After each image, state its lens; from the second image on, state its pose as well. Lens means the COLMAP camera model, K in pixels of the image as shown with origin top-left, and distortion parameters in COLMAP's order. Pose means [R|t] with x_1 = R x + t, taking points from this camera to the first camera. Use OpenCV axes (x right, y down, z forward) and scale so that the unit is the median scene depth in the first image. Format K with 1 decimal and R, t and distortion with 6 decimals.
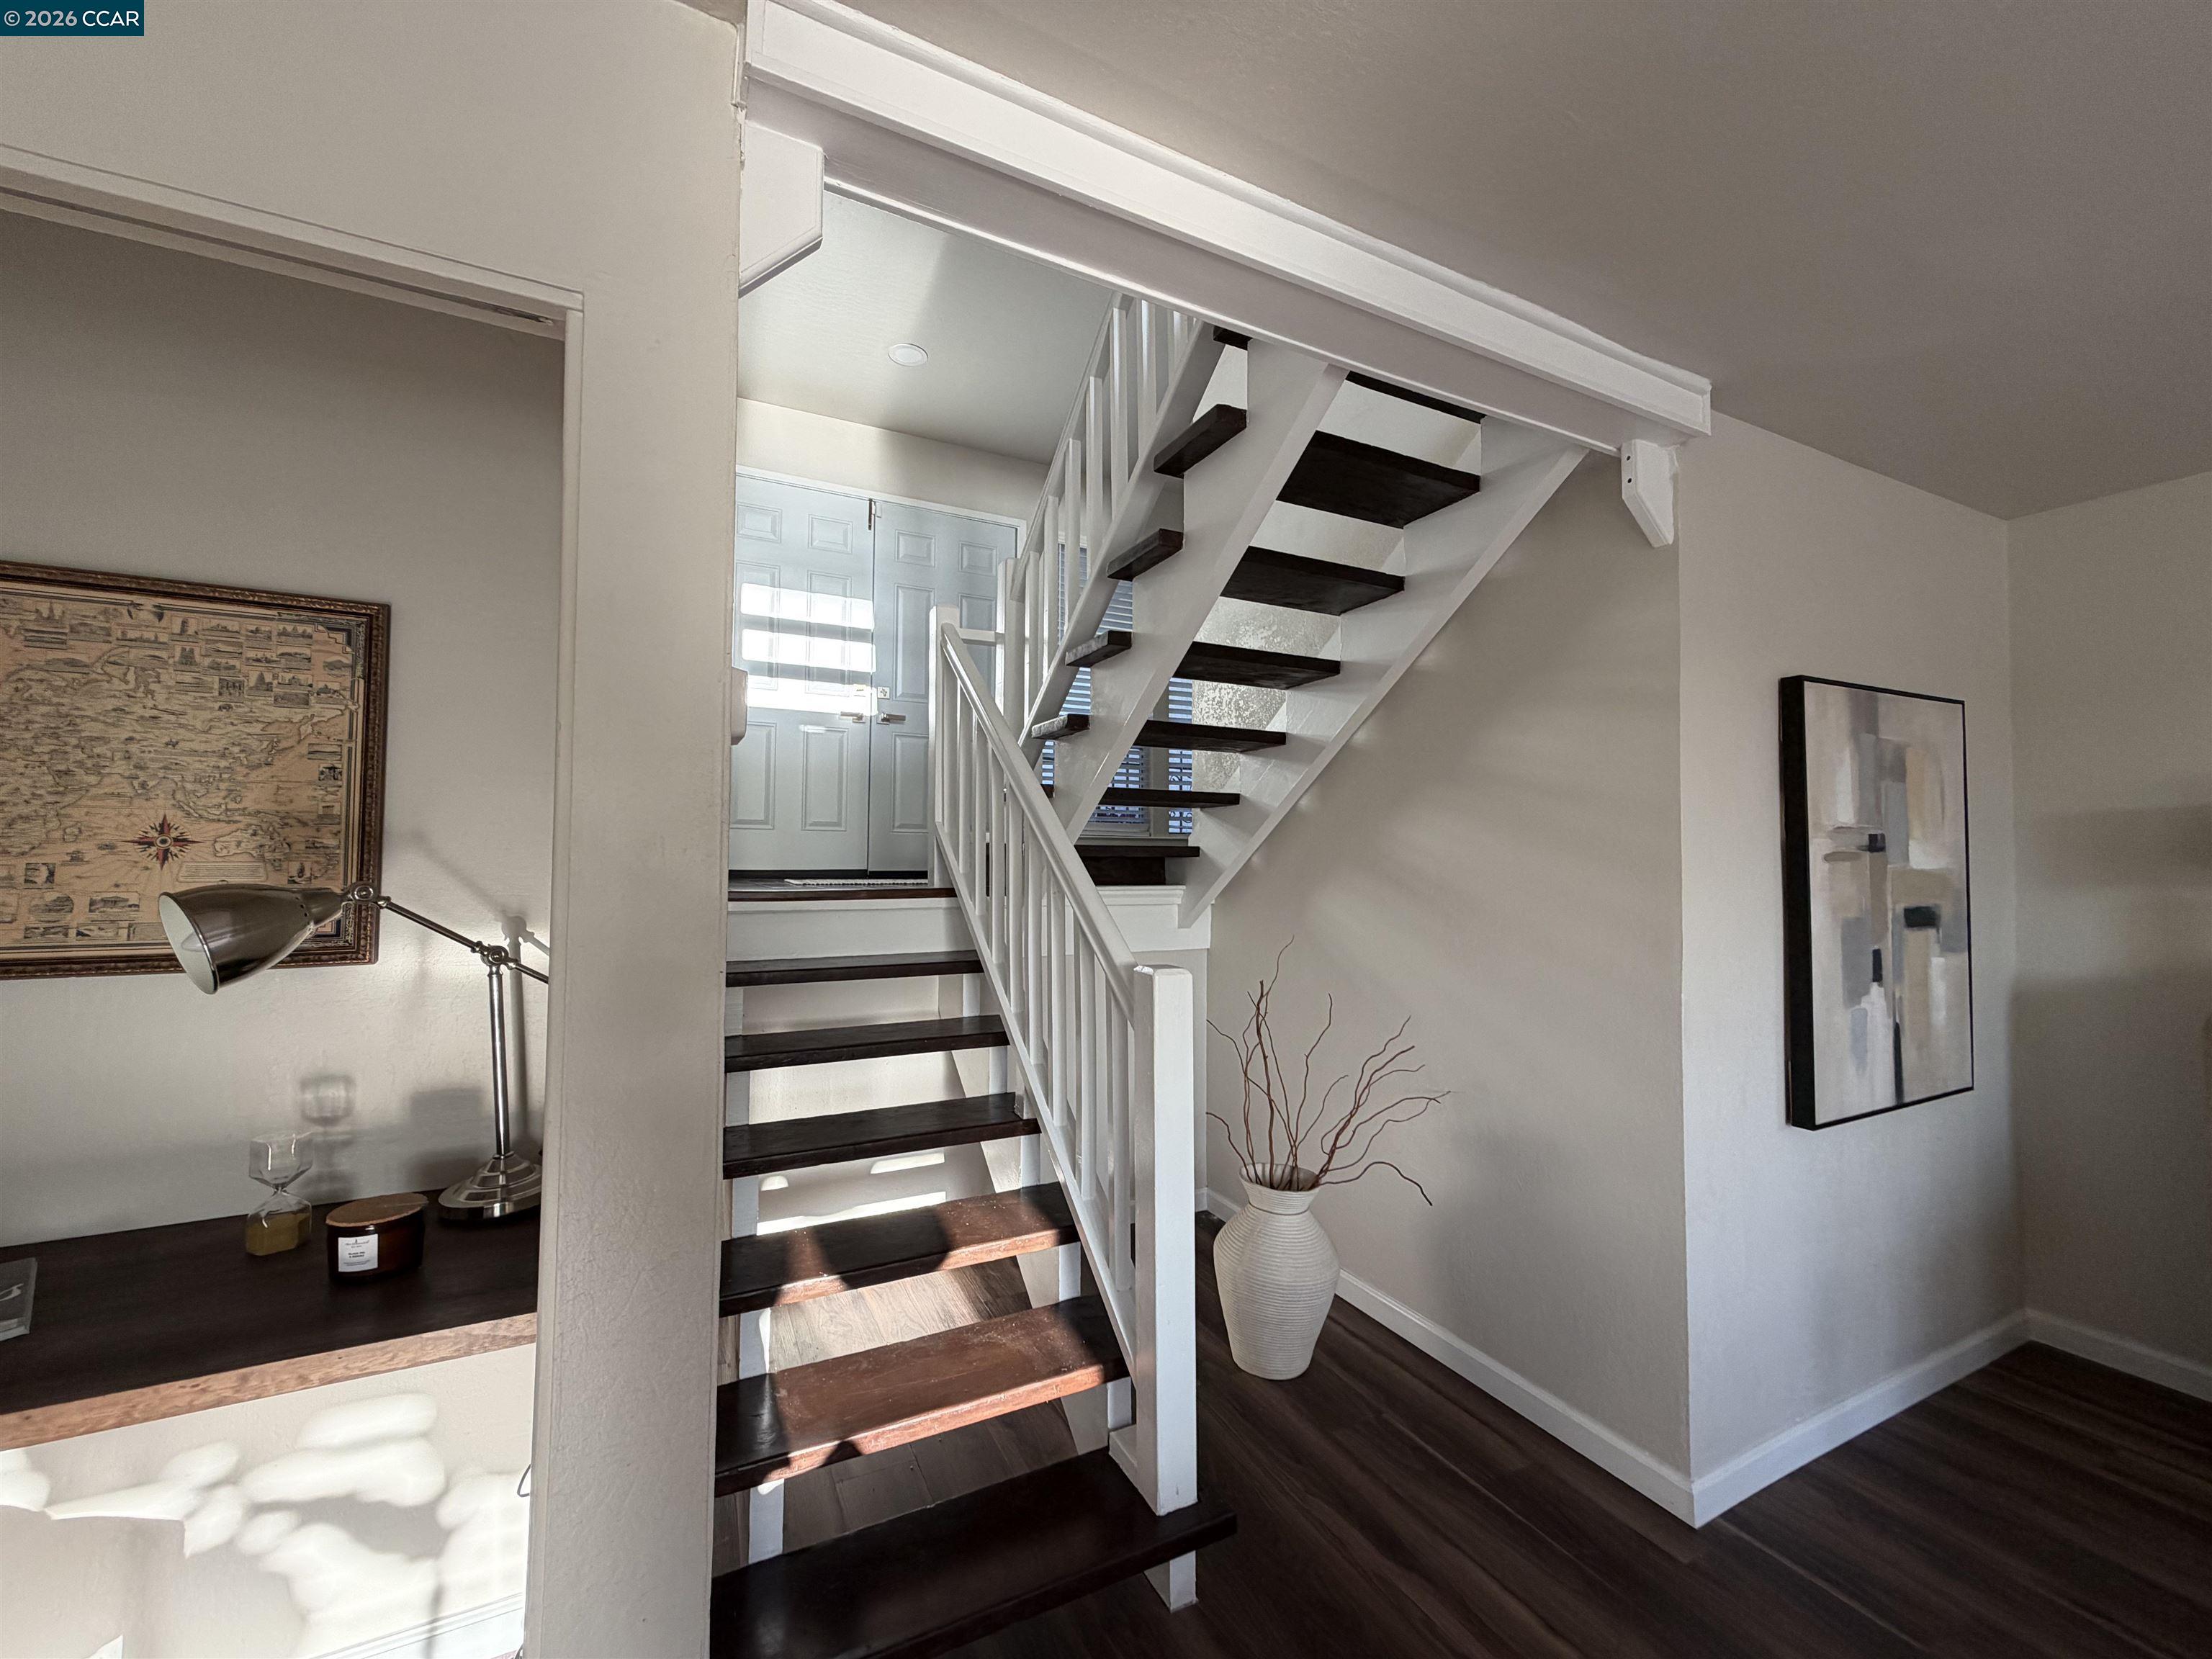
lens RADIAL K [[878.1, 0, 1099.2], [0, 878.1, 825.1], [0, 0, 1]] dist [-0.000534, -0.000045]
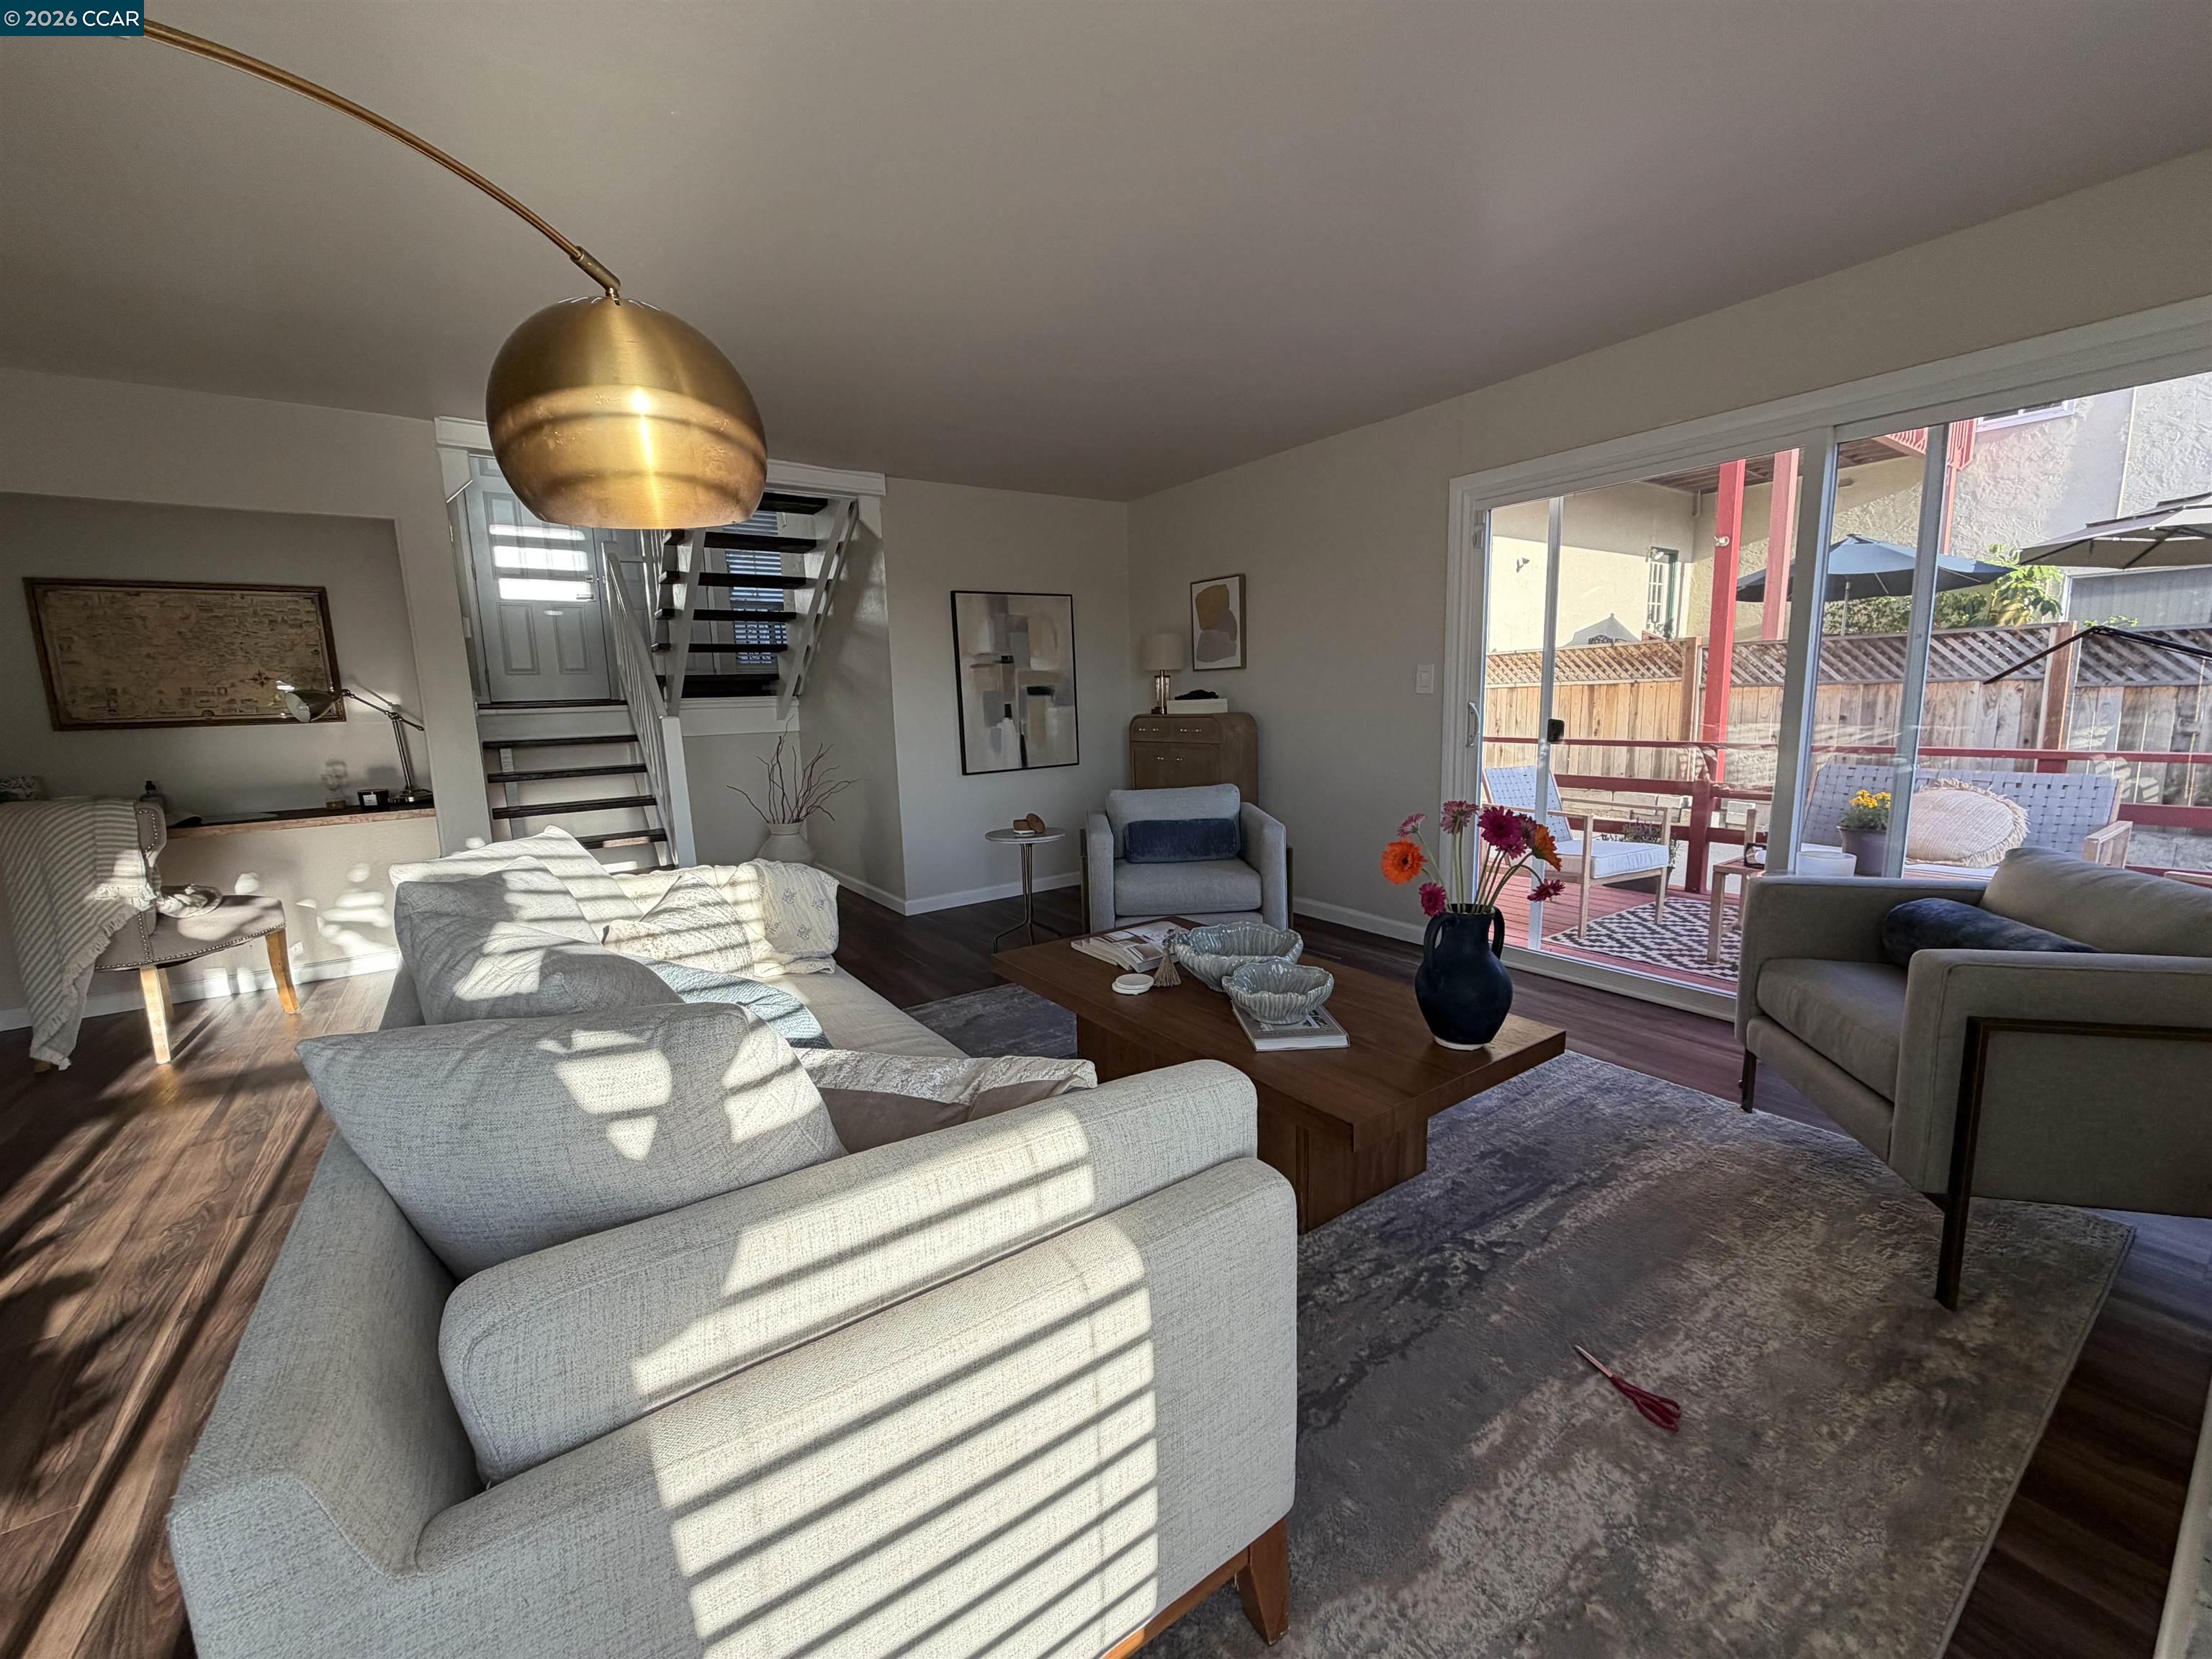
lens RADIAL K [[878.1, 0, 1101.5], [0, 878.1, 821.7], [0, 0, 1]] dist [-0.000534, -0.000045]
pose [[0.988871, -0.059216, 0.136480, 0.784055], [0.034742, 0.983923, 0.175183, 0.044726], [-0.144659, -0.168492, 0.975030, -1.449238]]
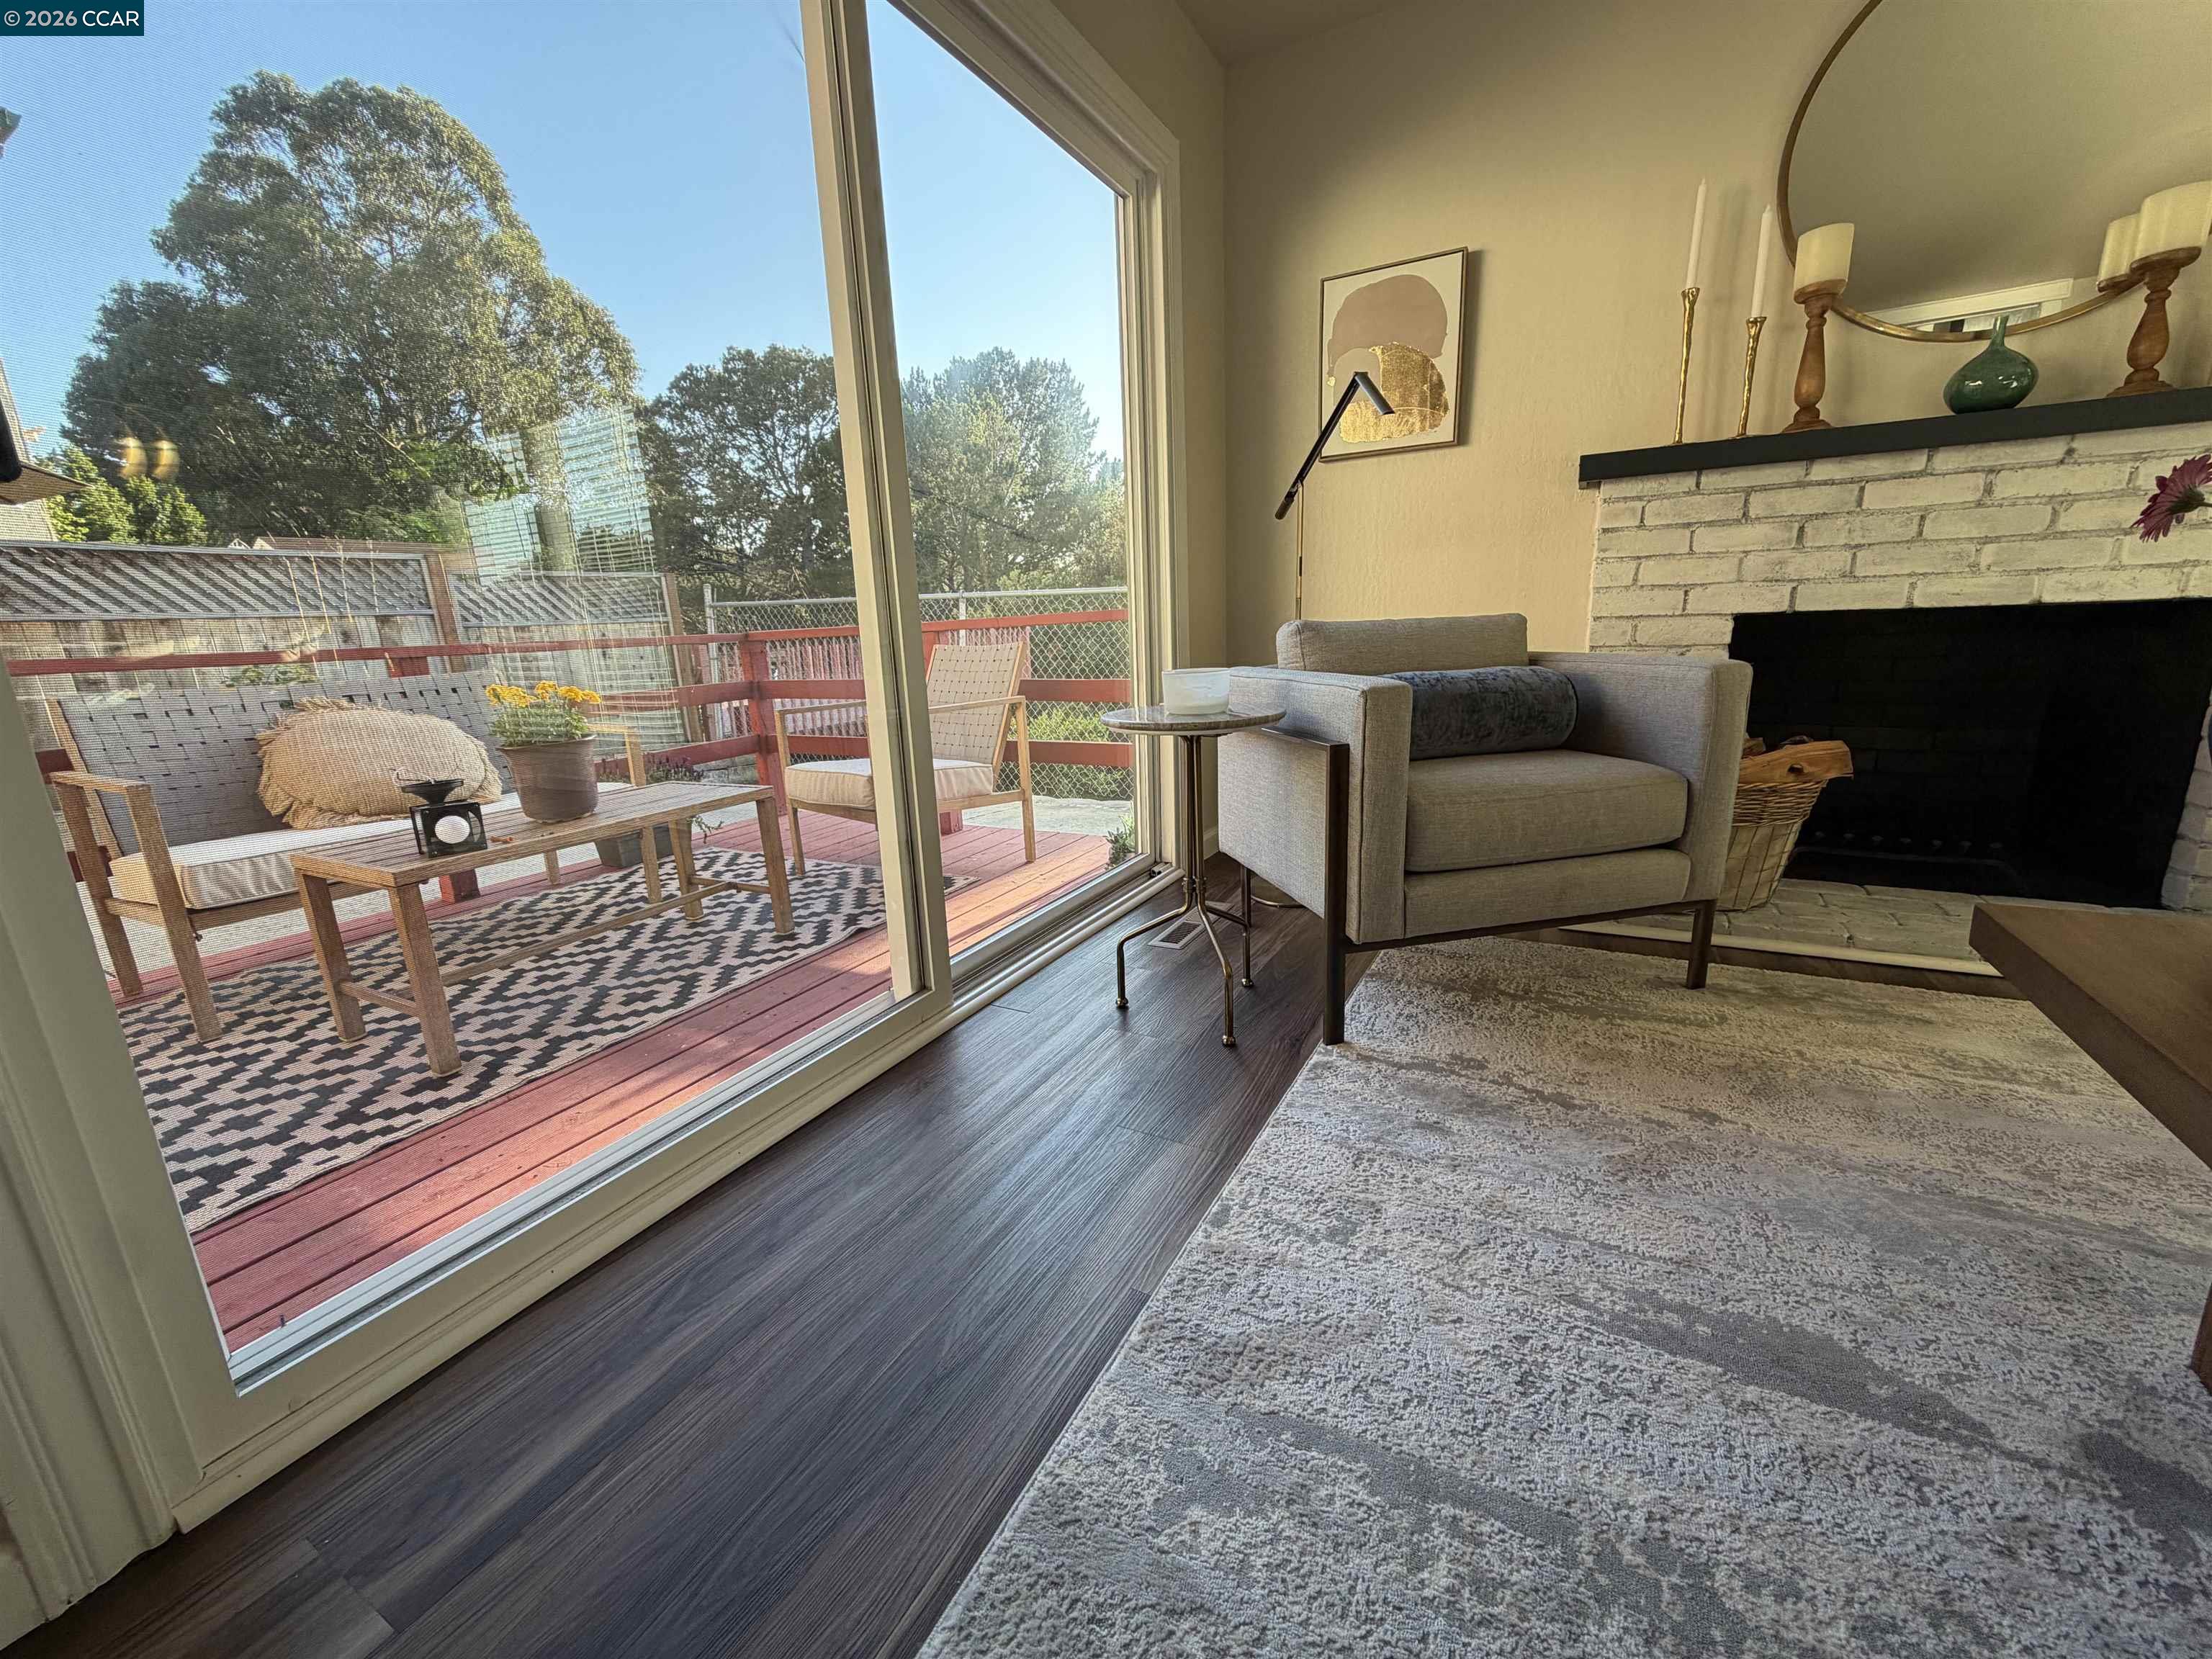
lens RADIAL K [[878.1, 0, 1099.3], [0, 878.1, 829.4], [0, 0, 1]] dist [-0.000534, -0.000045]
pose [[-0.569221, -0.175696, 0.803192, 1.264544], [0.008767, 0.975548, 0.219611, 0.283713], [-0.822138, 0.132048, -0.553763, 0.034020]]
